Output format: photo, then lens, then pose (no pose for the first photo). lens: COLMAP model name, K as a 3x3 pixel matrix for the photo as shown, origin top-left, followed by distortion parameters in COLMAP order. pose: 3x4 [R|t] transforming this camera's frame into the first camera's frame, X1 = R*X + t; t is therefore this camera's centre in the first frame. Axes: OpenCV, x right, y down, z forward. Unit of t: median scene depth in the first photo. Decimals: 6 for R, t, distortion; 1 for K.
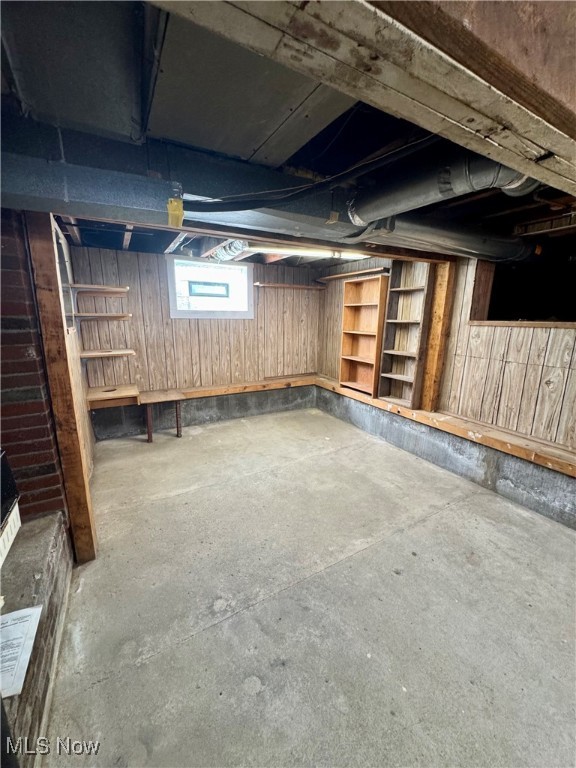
lens RADIAL K [[307.6, 0, 288.0], [0, 307.6, 384.9], [0, 0, 1]] dist [-0.003034, 0.000122]
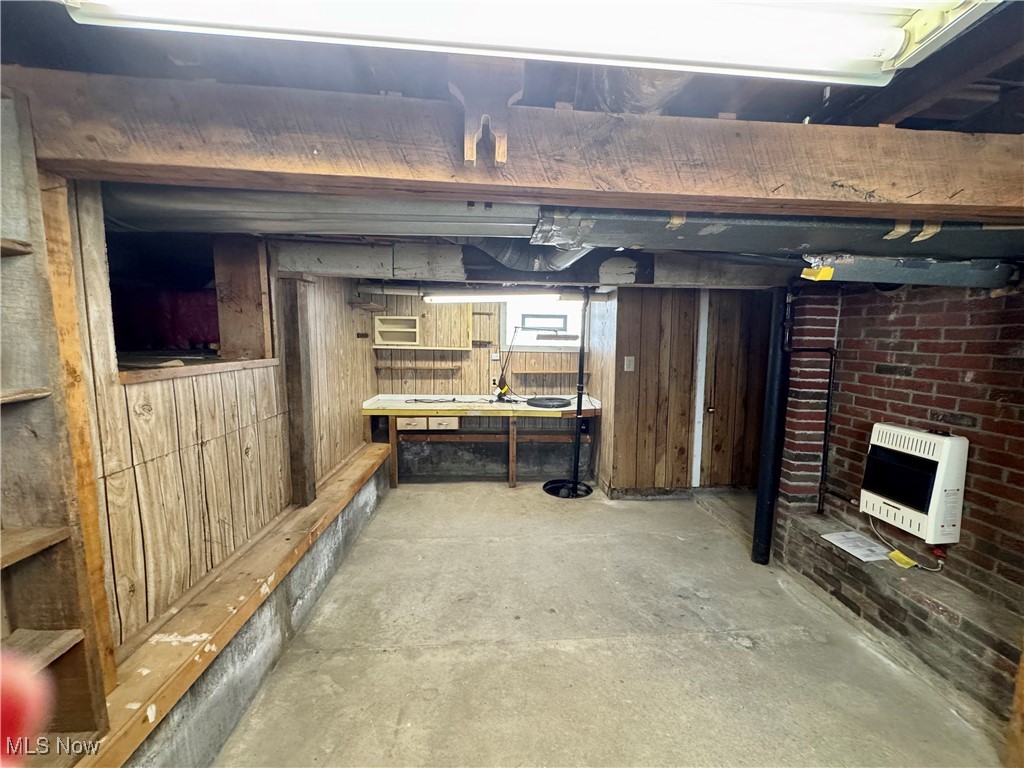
lens RADIAL K [[410.2, 0, 513.7], [0, 410.2, 385.6], [0, 0, 1]] dist [-0.003034, 0.000122]
pose [[-0.903366, -0.069715, 0.423167, -0.029594], [0.072120, 0.947954, 0.310131, -0.373993], [-0.422763, 0.310680, -0.851322, 1.473876]]
